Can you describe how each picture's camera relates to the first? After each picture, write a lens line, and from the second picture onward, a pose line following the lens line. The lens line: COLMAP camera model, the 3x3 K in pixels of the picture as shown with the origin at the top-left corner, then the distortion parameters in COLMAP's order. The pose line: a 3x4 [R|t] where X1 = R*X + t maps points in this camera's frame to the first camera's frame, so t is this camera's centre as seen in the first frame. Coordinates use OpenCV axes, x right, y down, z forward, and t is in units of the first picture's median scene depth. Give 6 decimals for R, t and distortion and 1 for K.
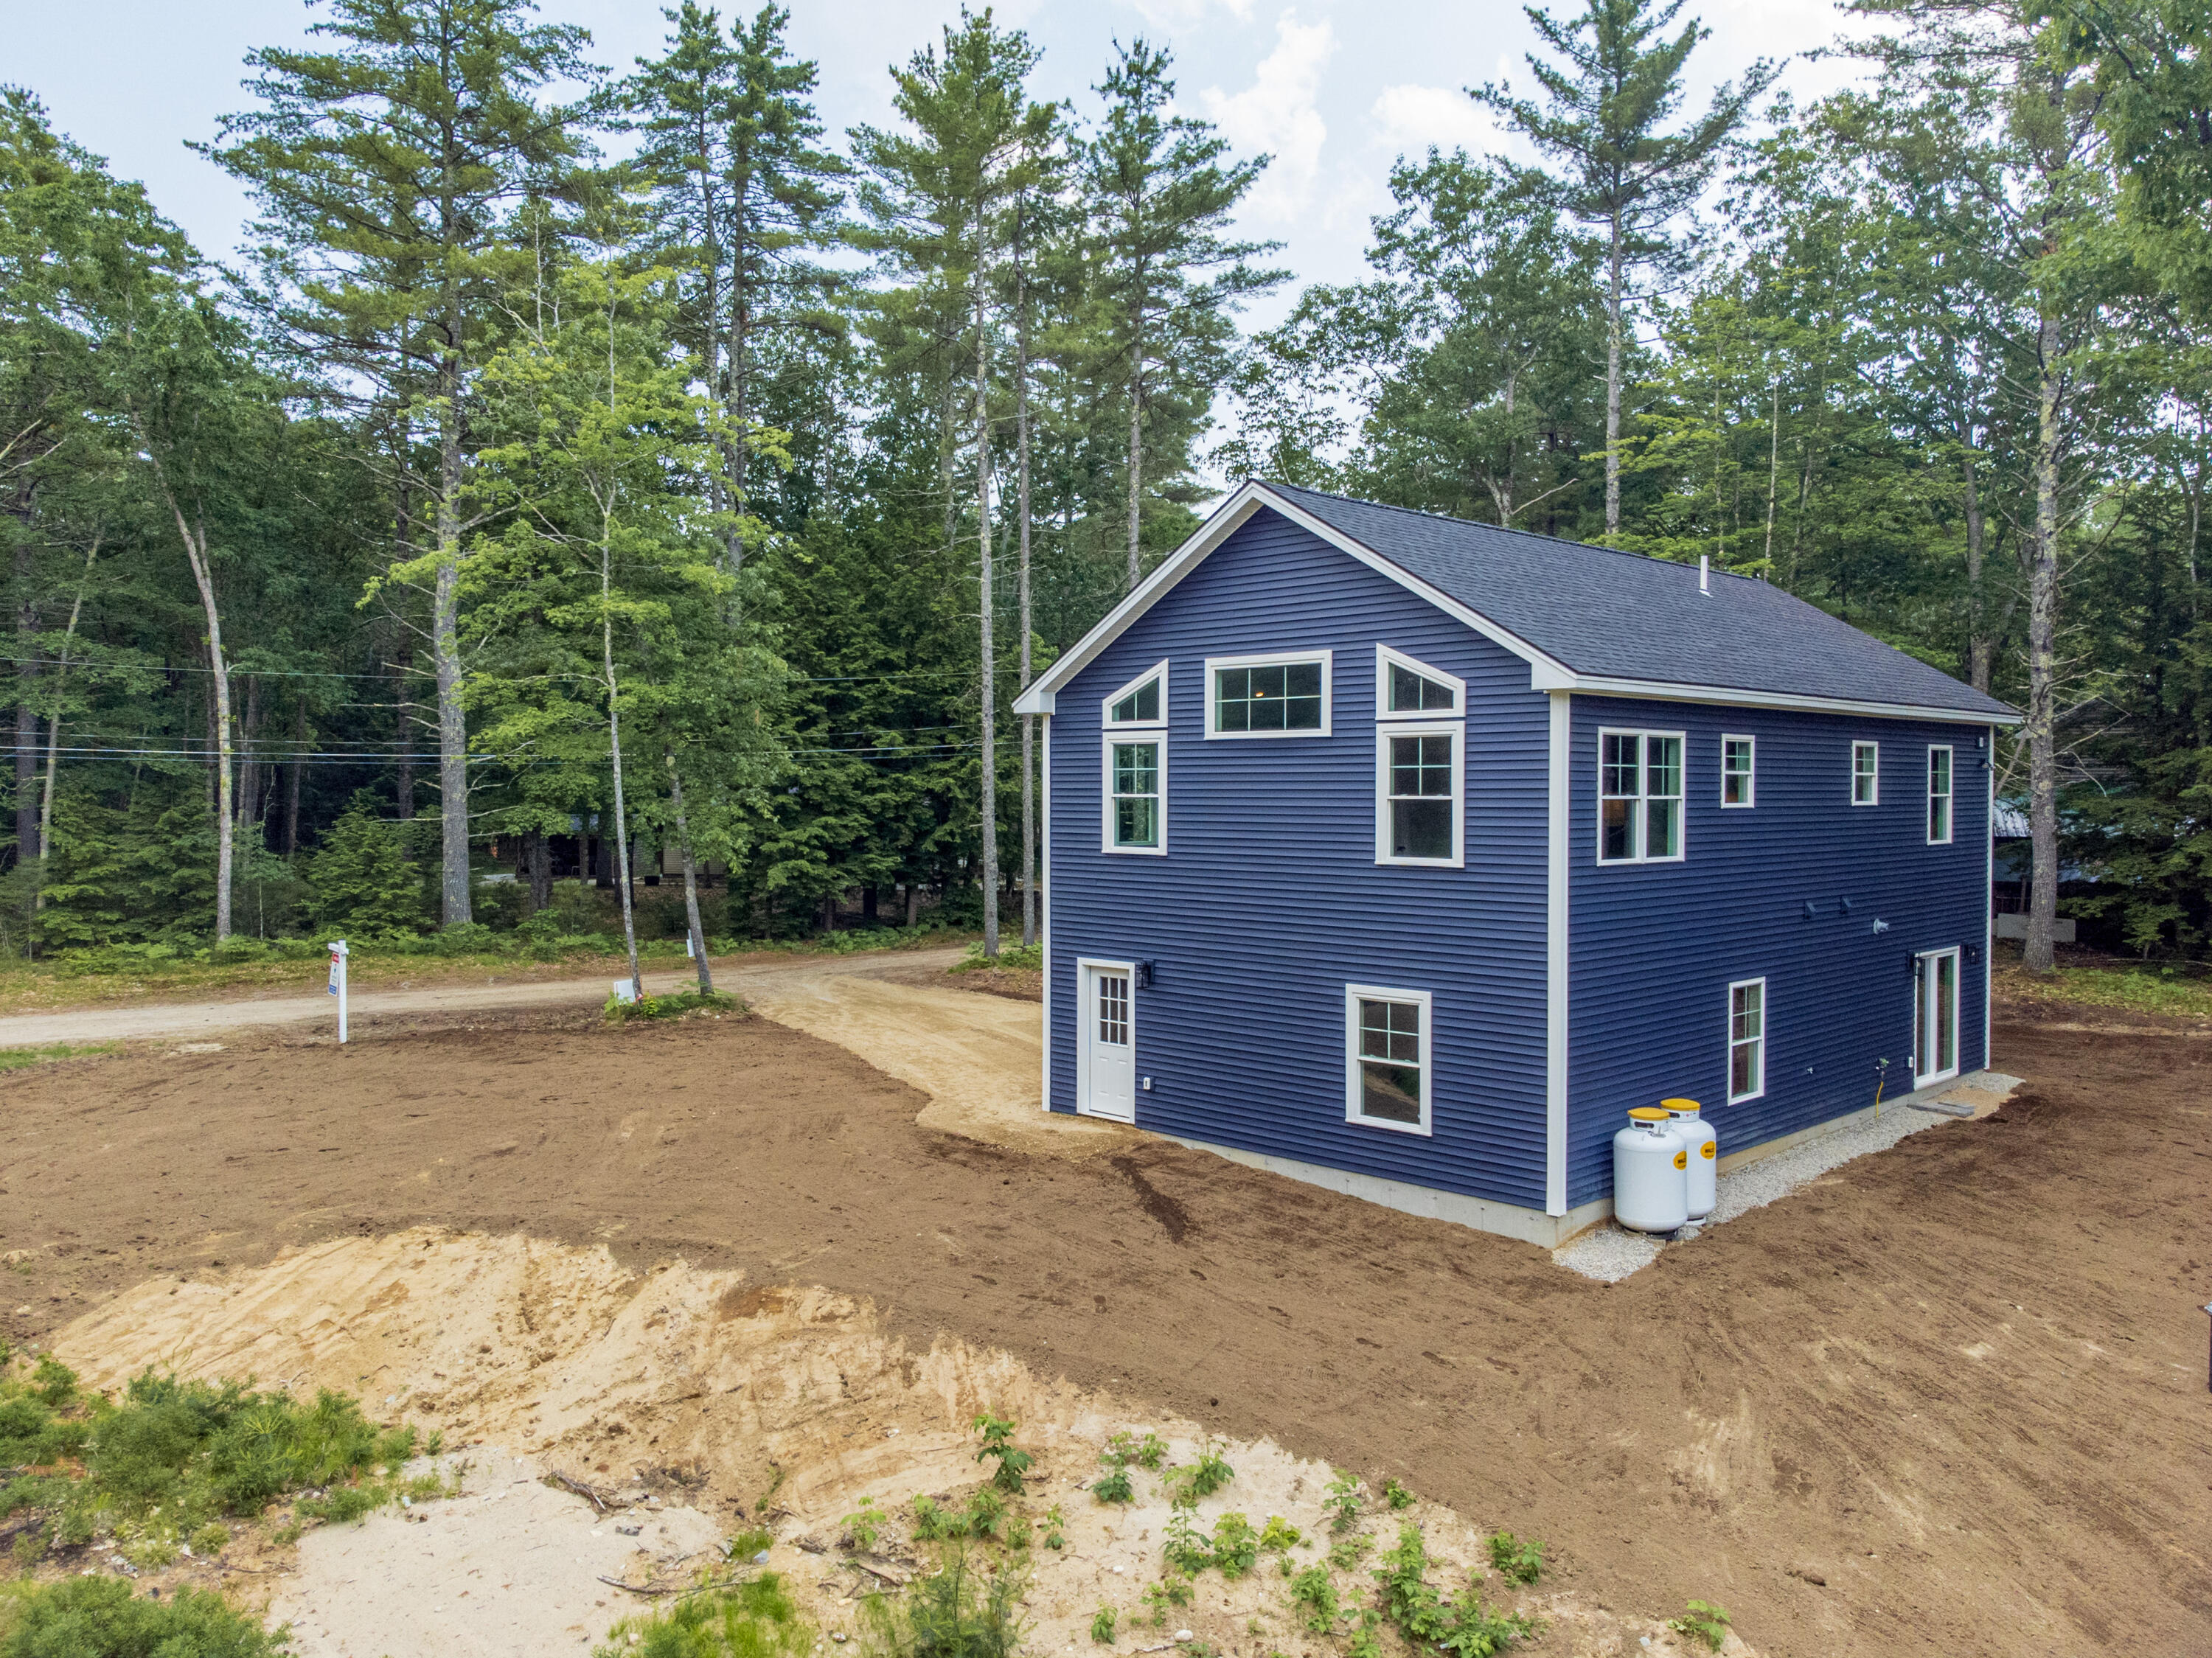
lens RADIAL K [[1679.3, 0, 1102.0], [0, 1679.3, 874.6], [0, 0, 1]] dist [0.027041, -0.009032]
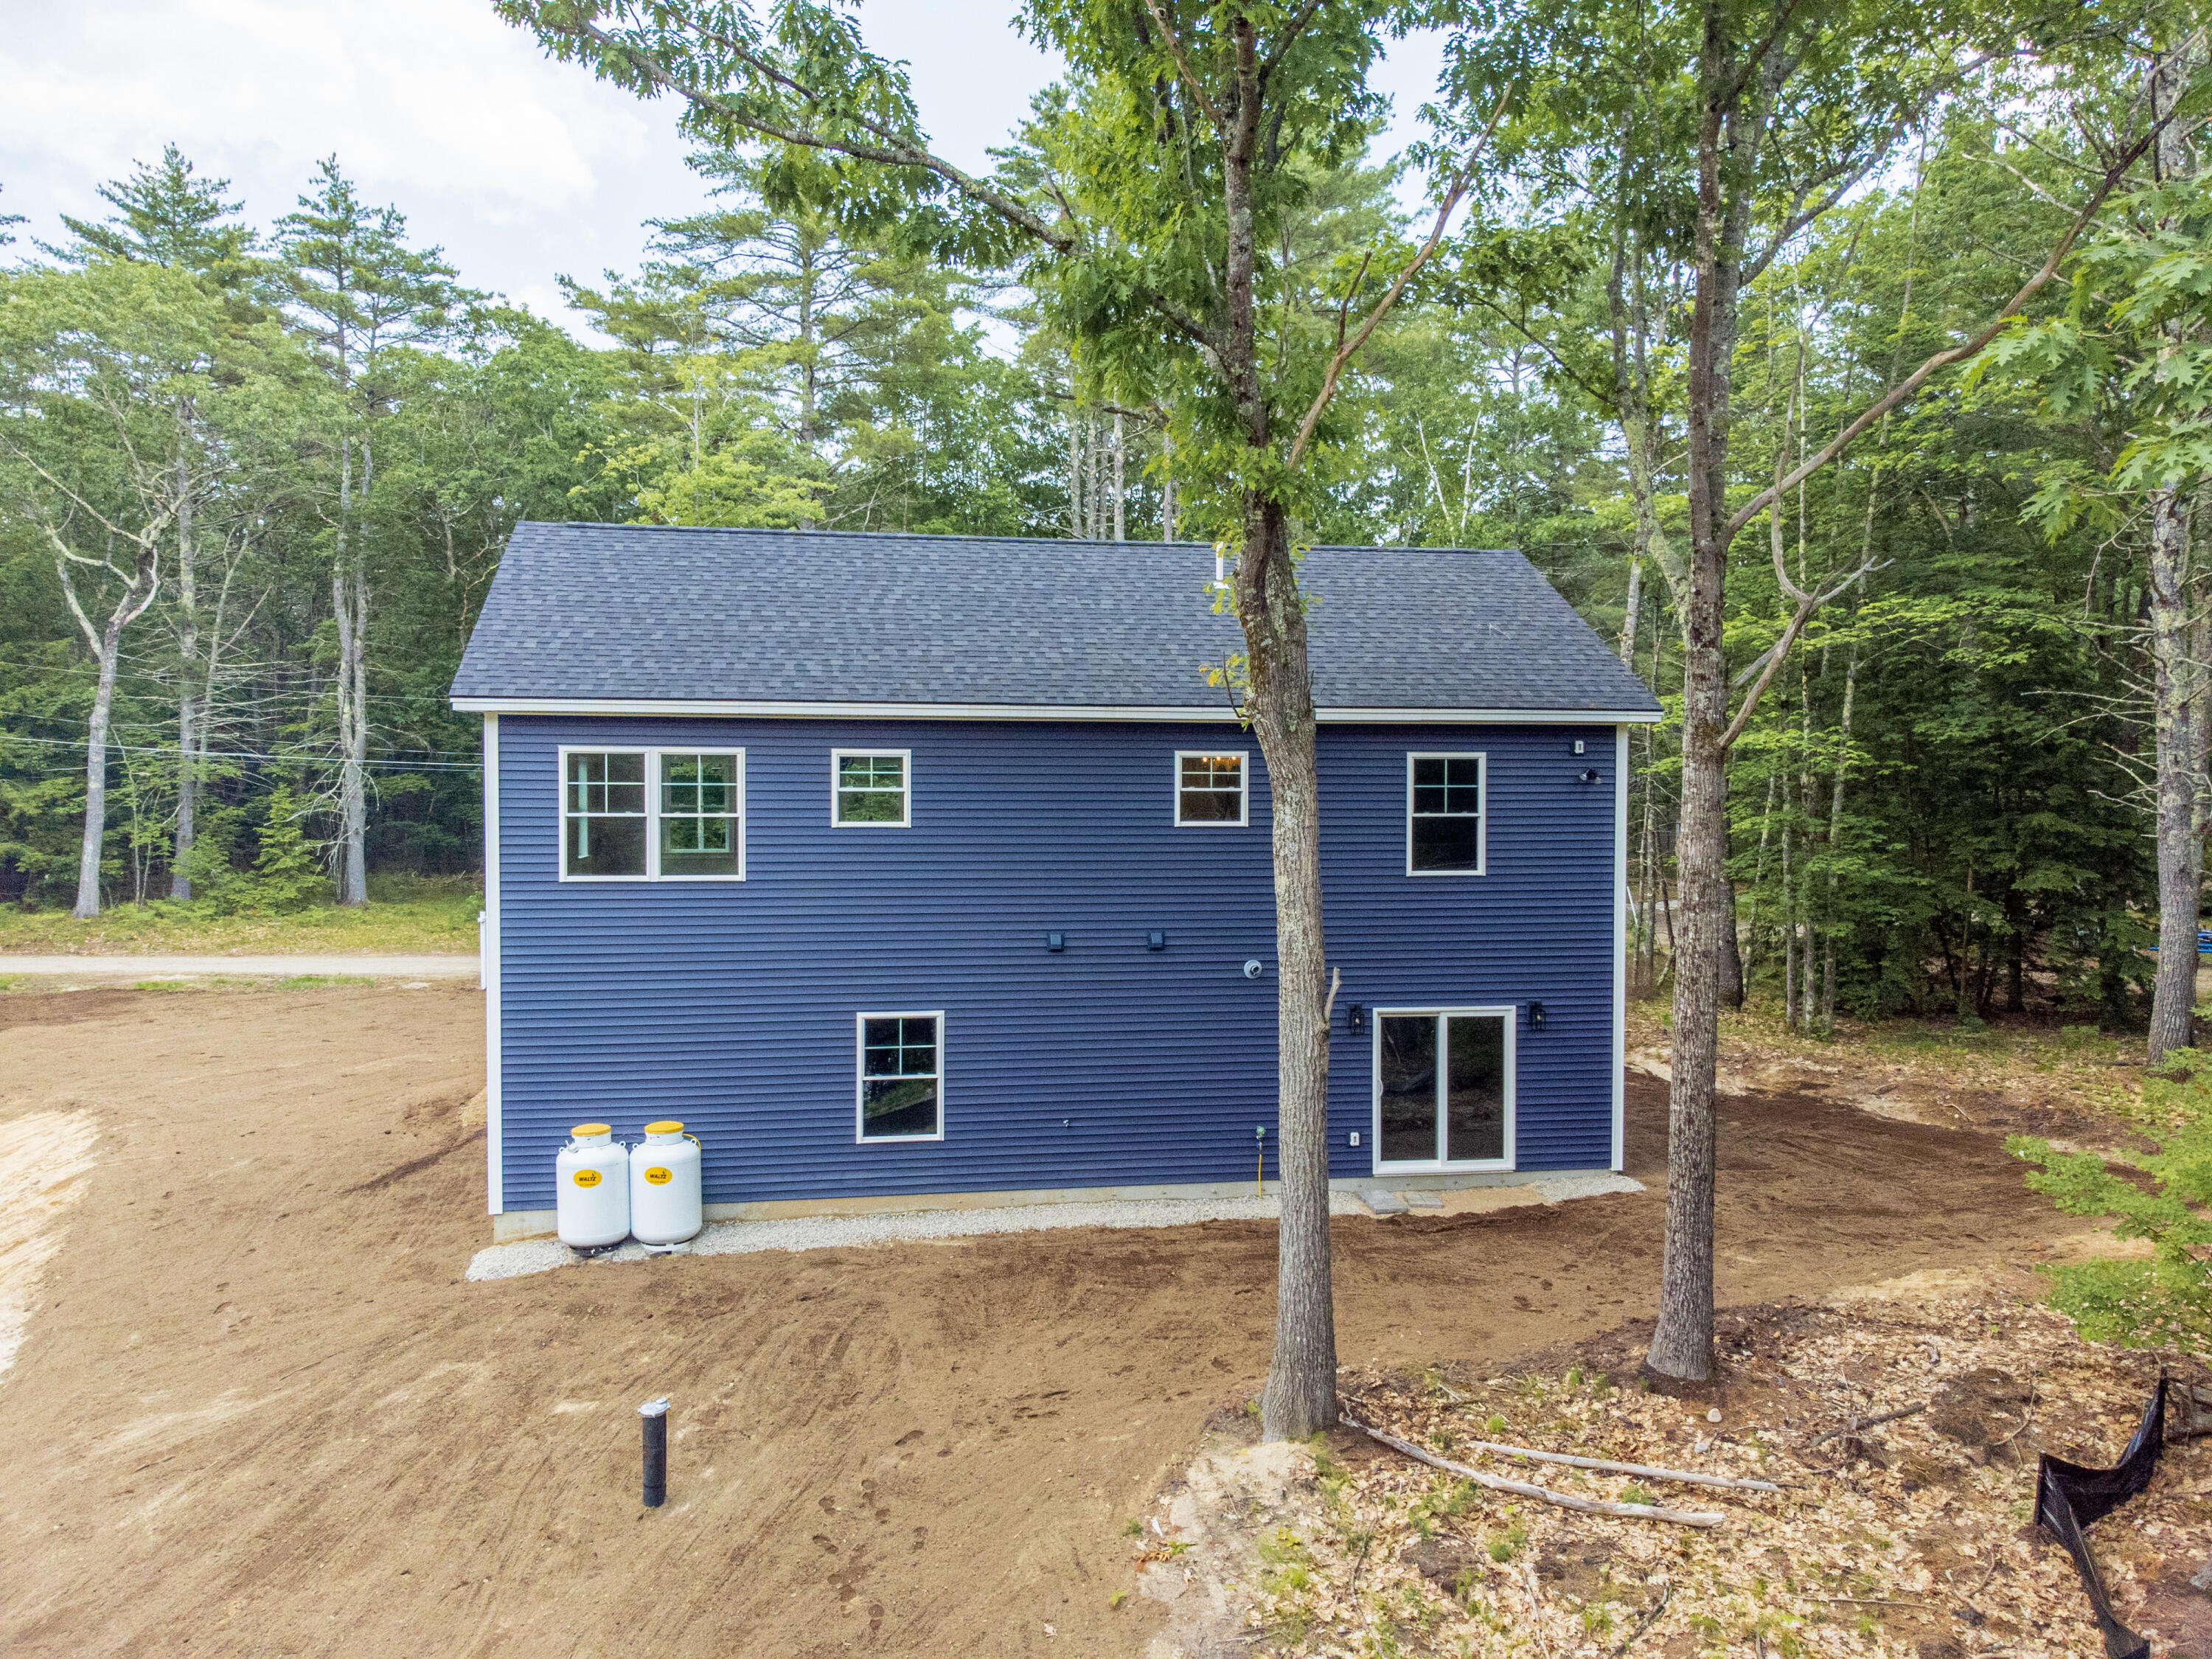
lens RADIAL K [[1679.4, 0, 1111.3], [0, 1679.4, 830.5], [0, 0, 1]] dist [0.027041, -0.009032]
pose [[0.819034, 0.020275, -0.573386, 1.158828], [-0.031714, 0.999447, -0.009961, -0.036648], [0.572868, 0.026343, 0.819225, 0.348489]]
